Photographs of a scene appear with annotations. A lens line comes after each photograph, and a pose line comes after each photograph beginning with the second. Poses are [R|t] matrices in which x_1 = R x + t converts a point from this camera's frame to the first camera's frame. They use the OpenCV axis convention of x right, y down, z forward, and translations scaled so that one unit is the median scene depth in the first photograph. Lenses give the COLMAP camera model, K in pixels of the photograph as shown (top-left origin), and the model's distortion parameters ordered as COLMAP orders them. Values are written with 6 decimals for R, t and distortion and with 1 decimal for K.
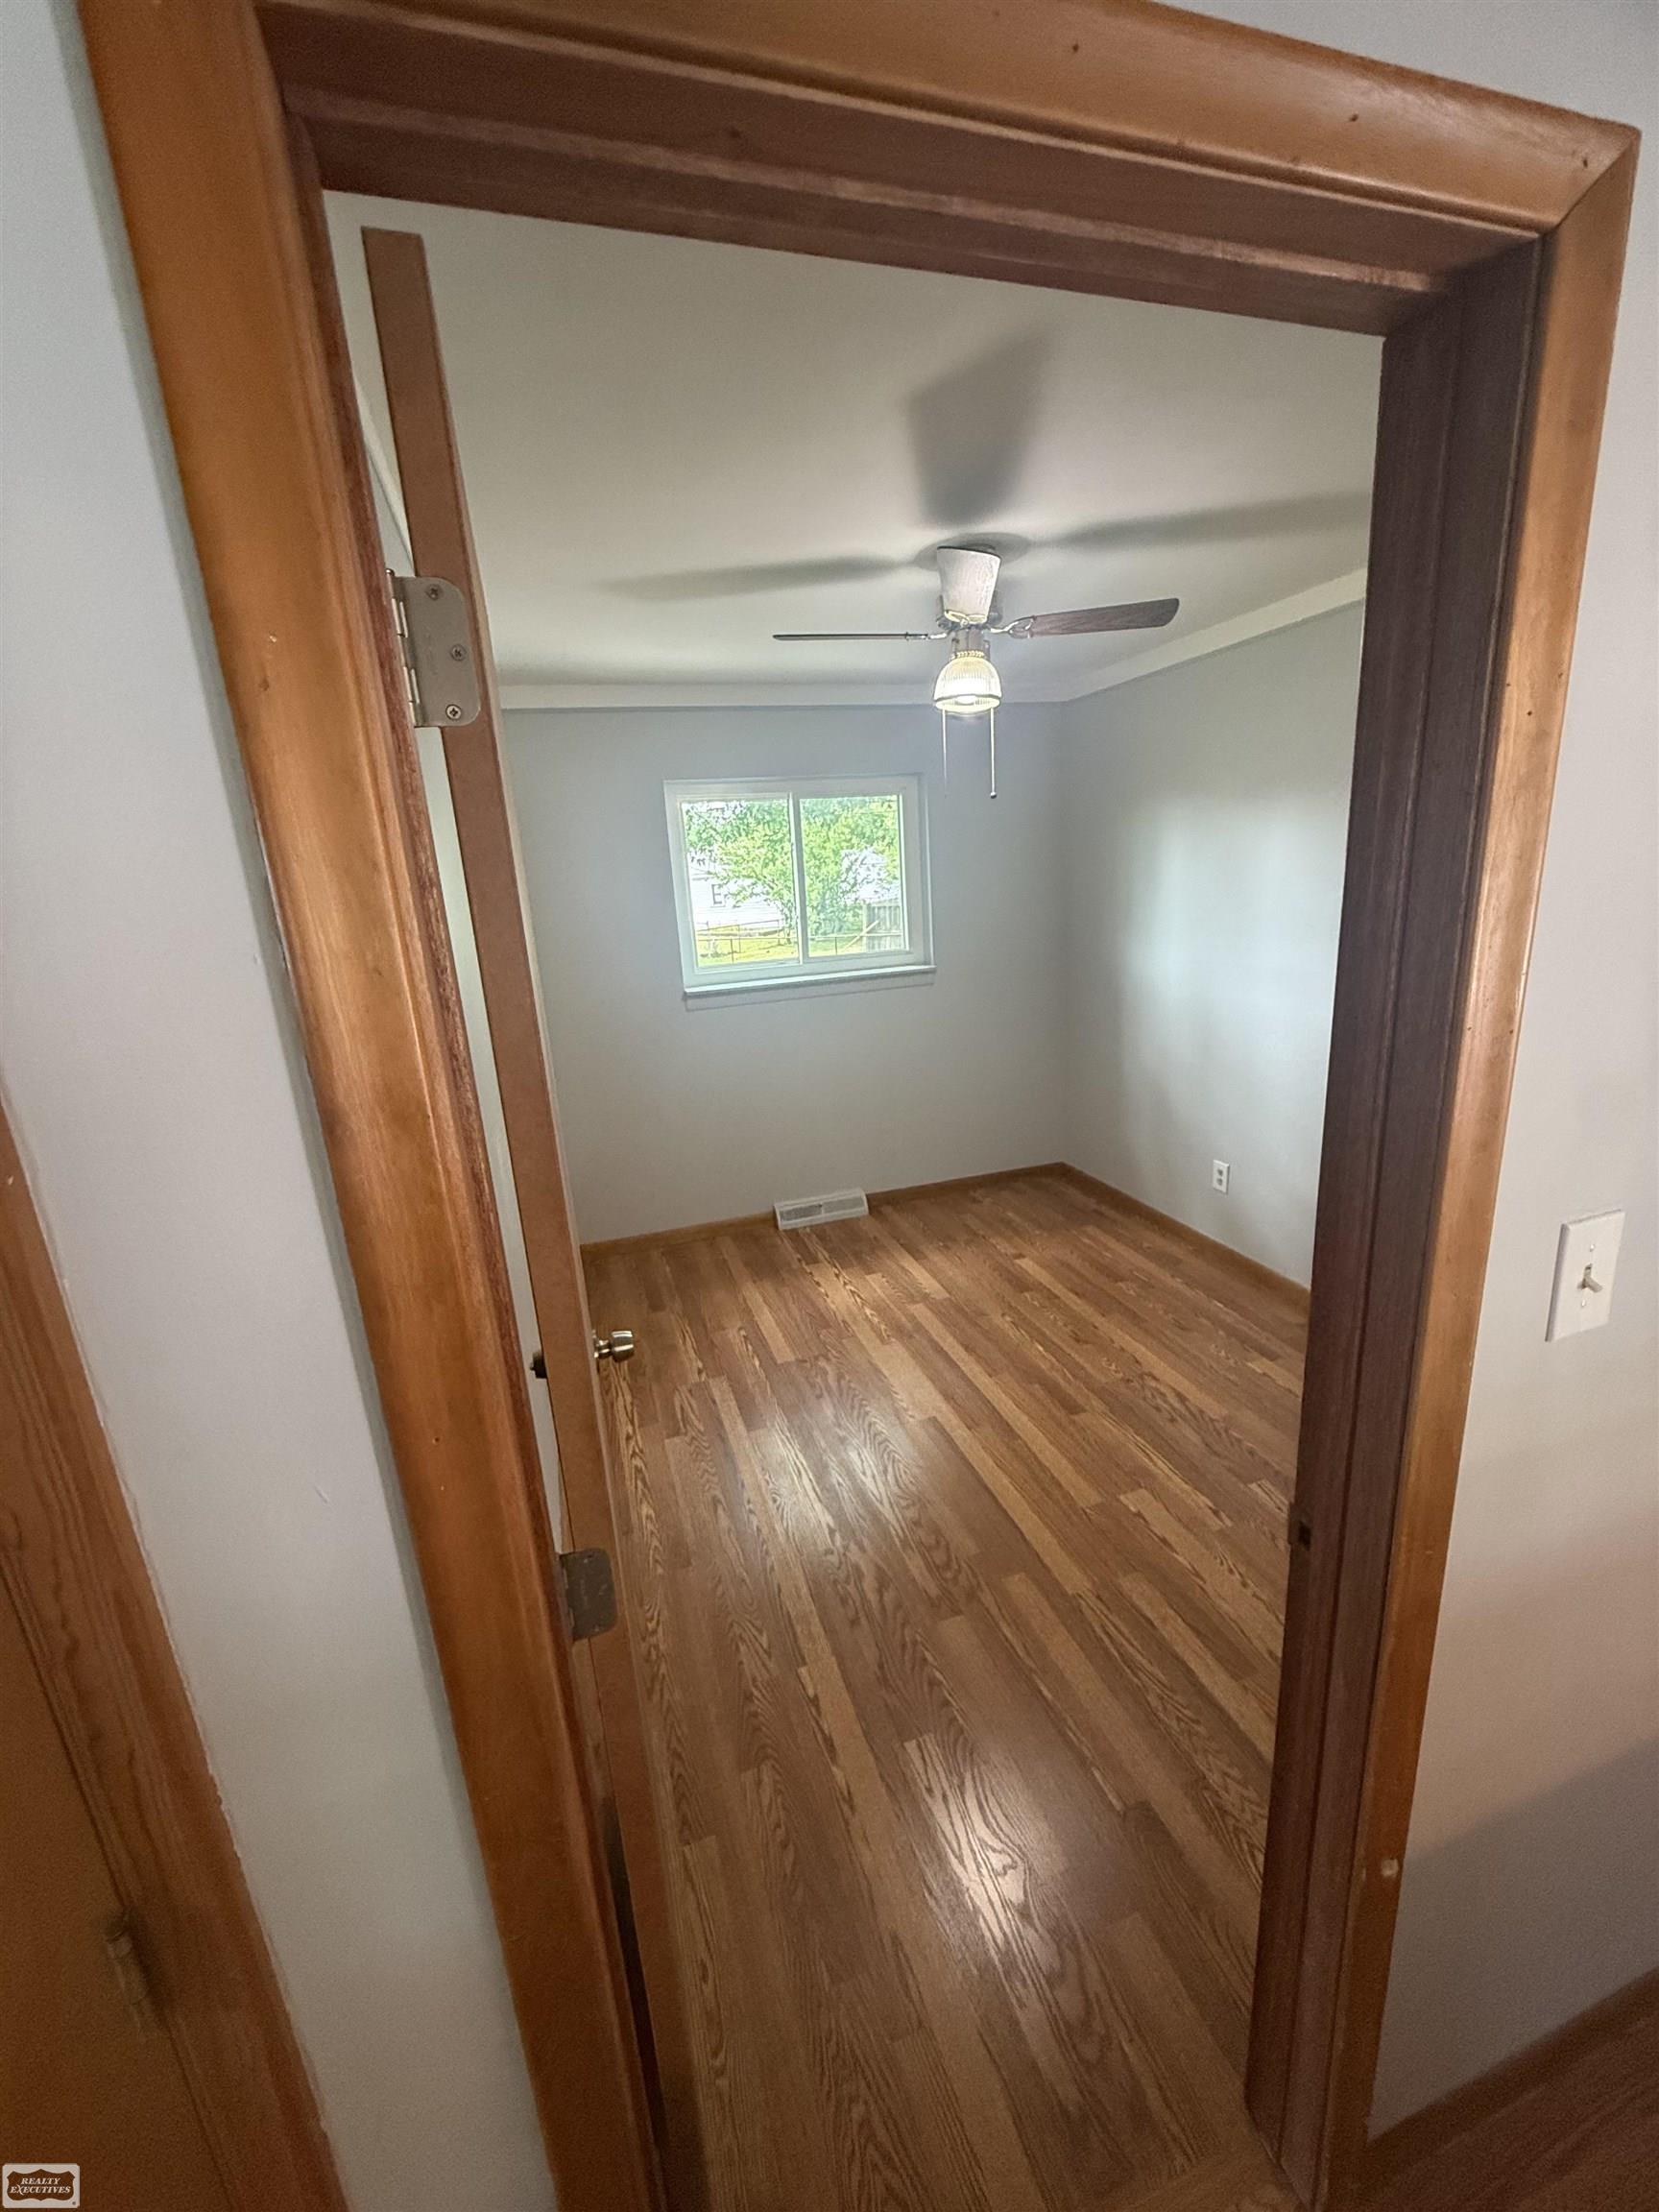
lens RADIAL K [[883.1, 0, 830.0], [0, 883.1, 1105.1], [0, 0, 1]] dist [0.002386, -0.000191]
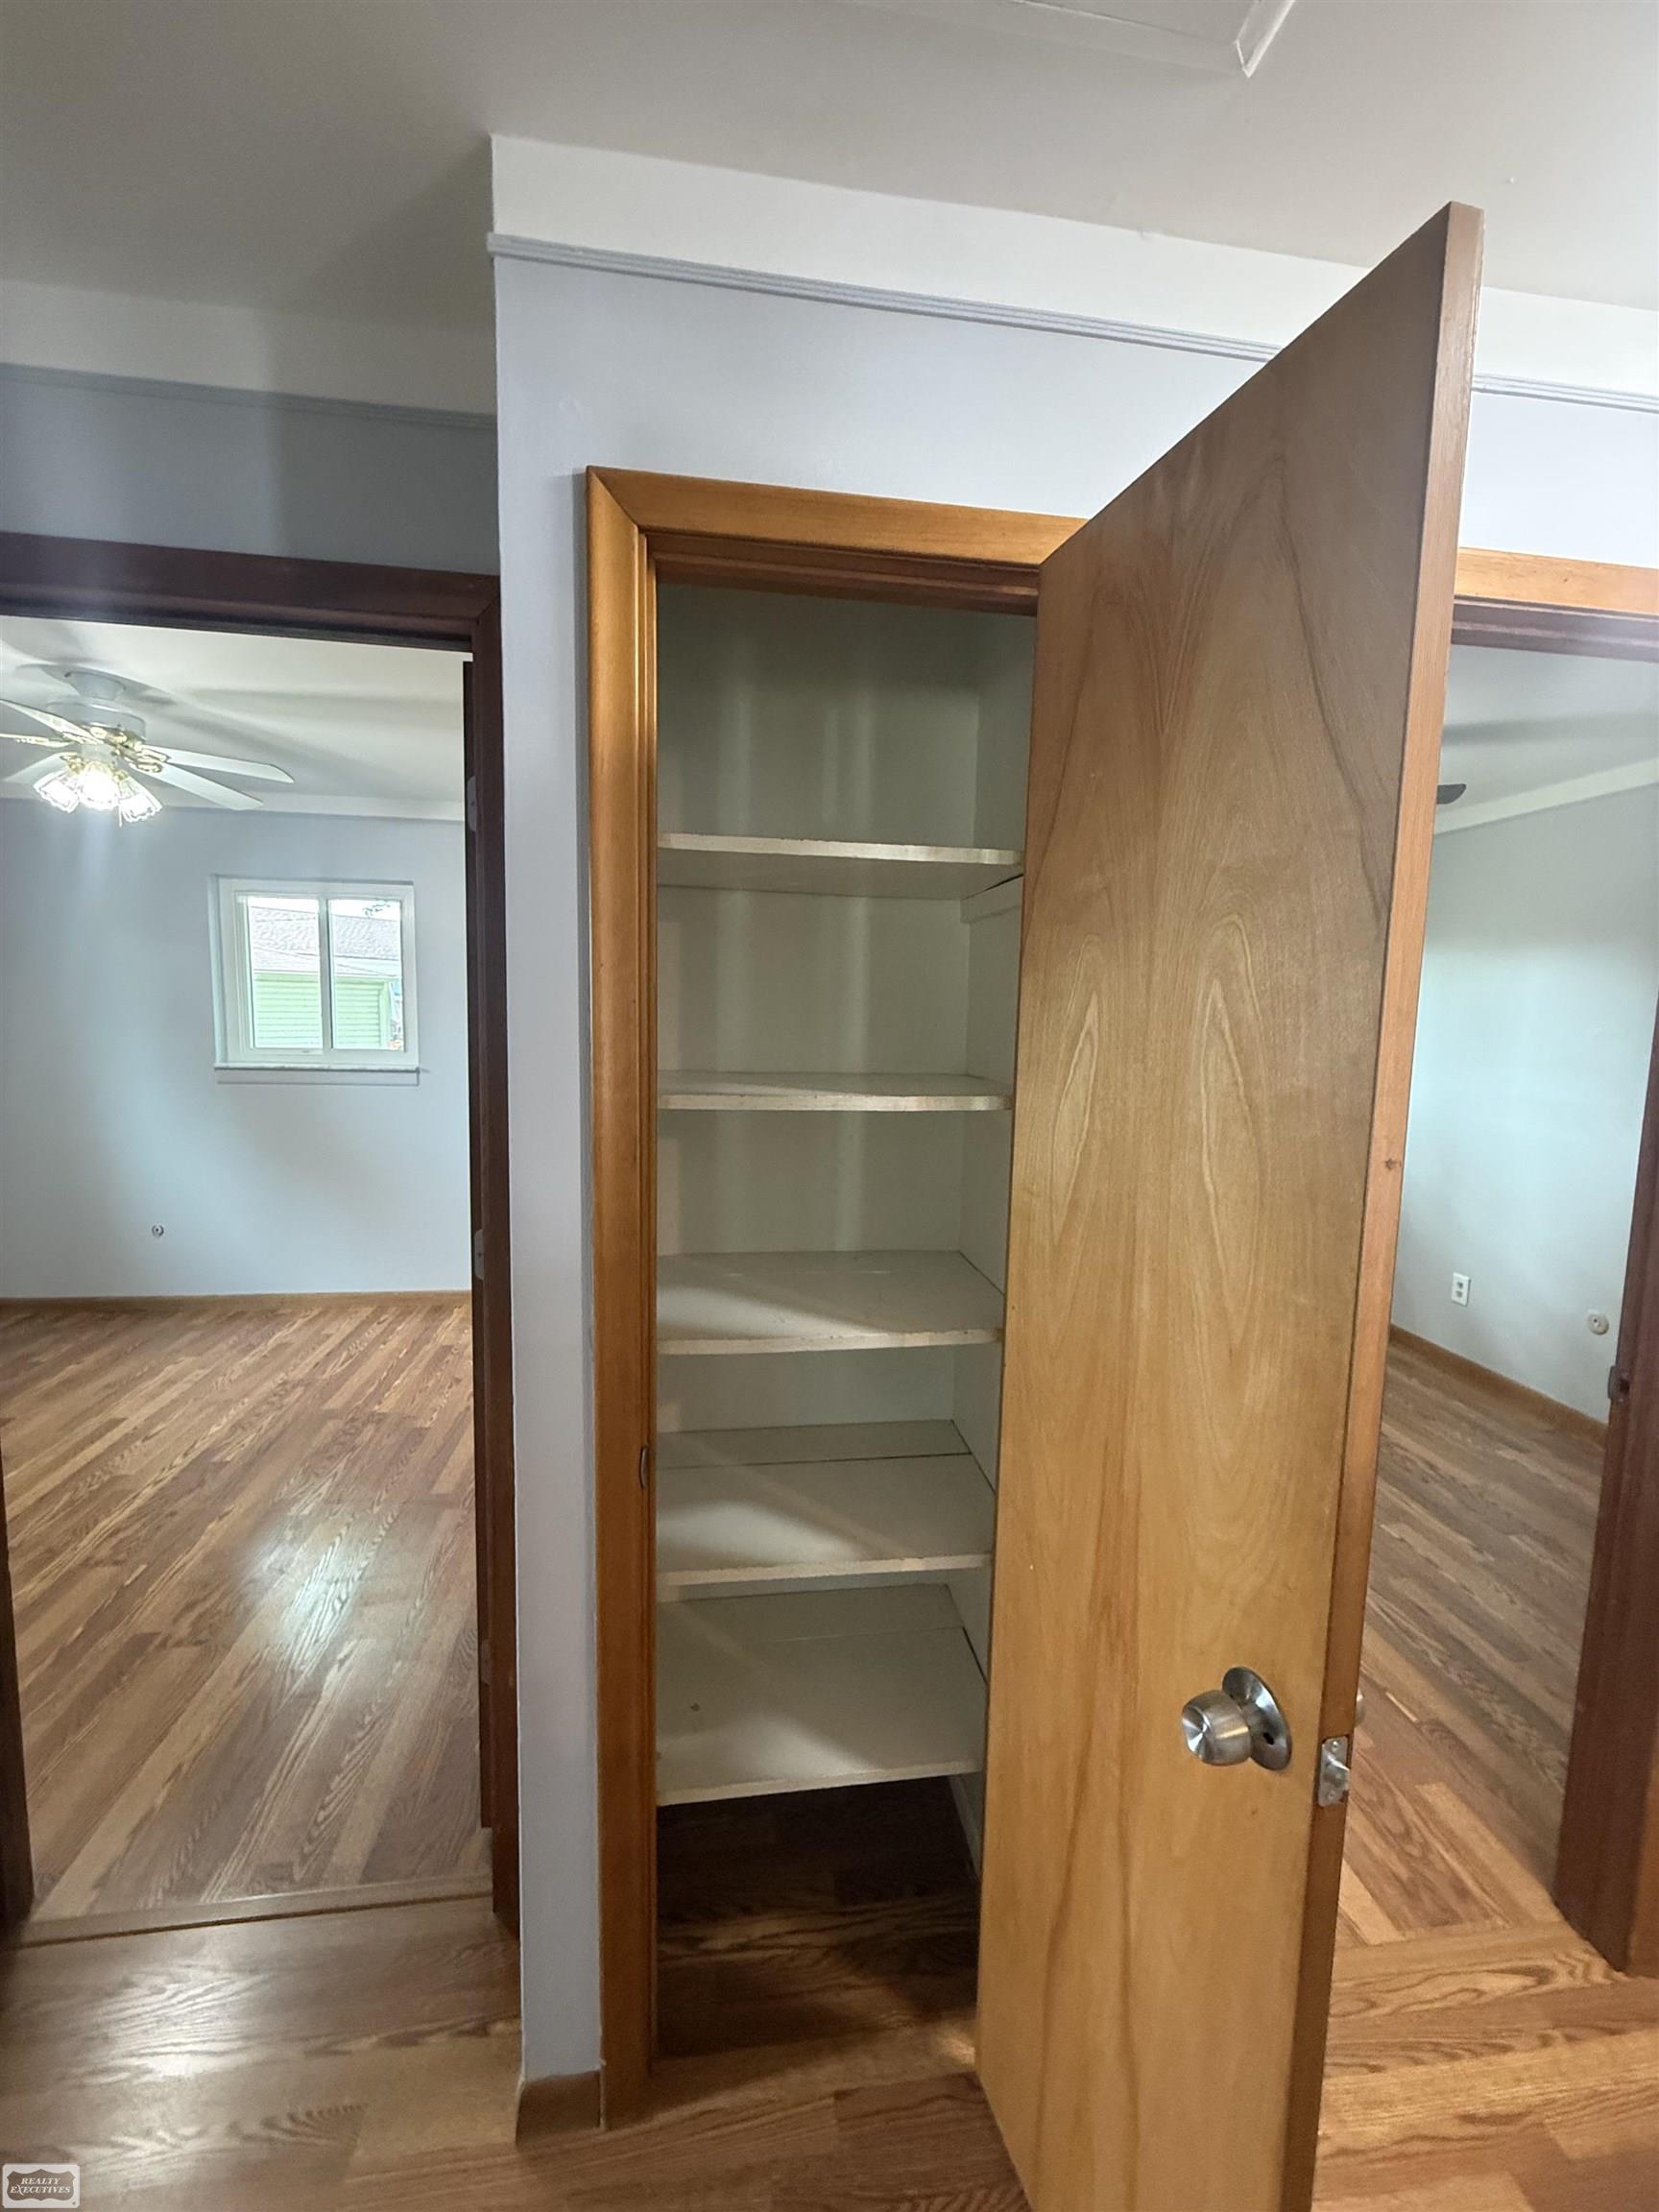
lens RADIAL K [[883.1, 0, 831.2], [0, 883.1, 1100.7], [0, 0, 1]] dist [0.002386, -0.000191]
pose [[0.980687, 0.108831, -0.162510, -0.218920], [-0.132233, 0.981152, -0.140909, 0.153624], [0.144111, 0.159677, 0.976594, -0.268183]]
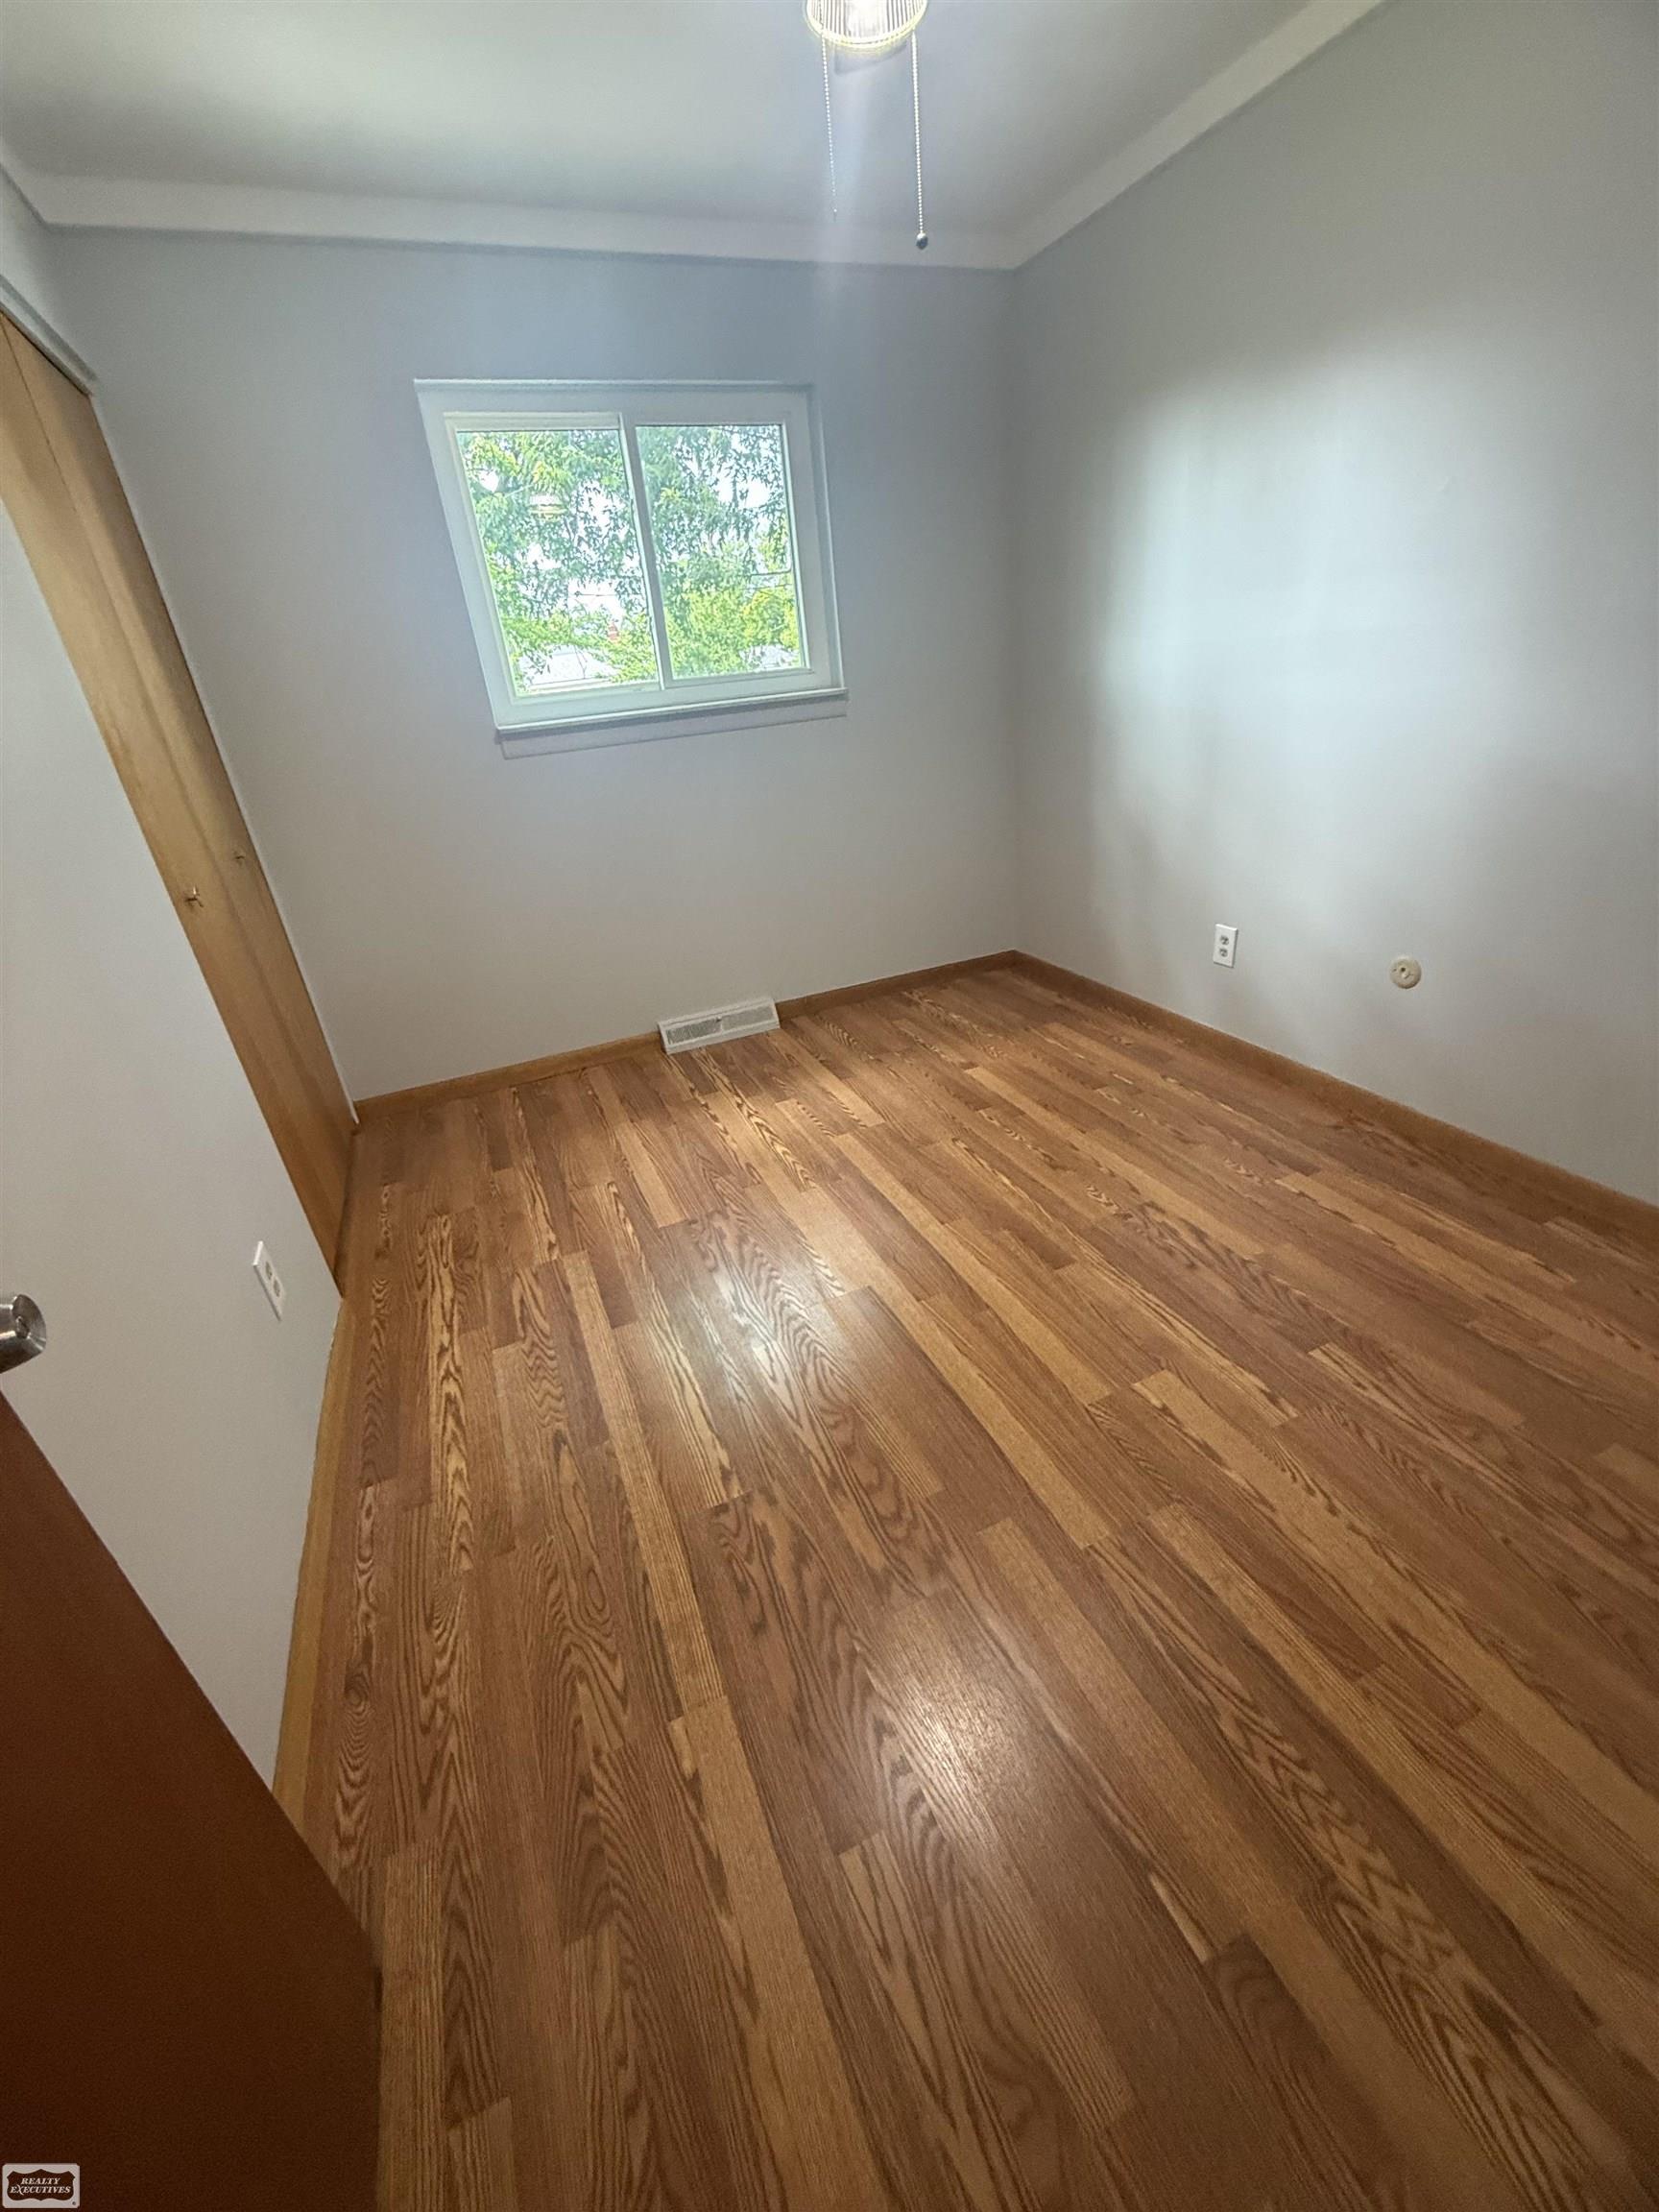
lens RADIAL K [[883.1, 0, 830.3], [0, 883.1, 1103.9], [0, 0, 1]] dist [0.002386, -0.000191]
pose [[0.995080, -0.069989, 0.070123, 0.048979], [0.055408, 0.979881, 0.191740, 0.069949], [-0.082132, -0.186911, 0.978938, 0.346574]]
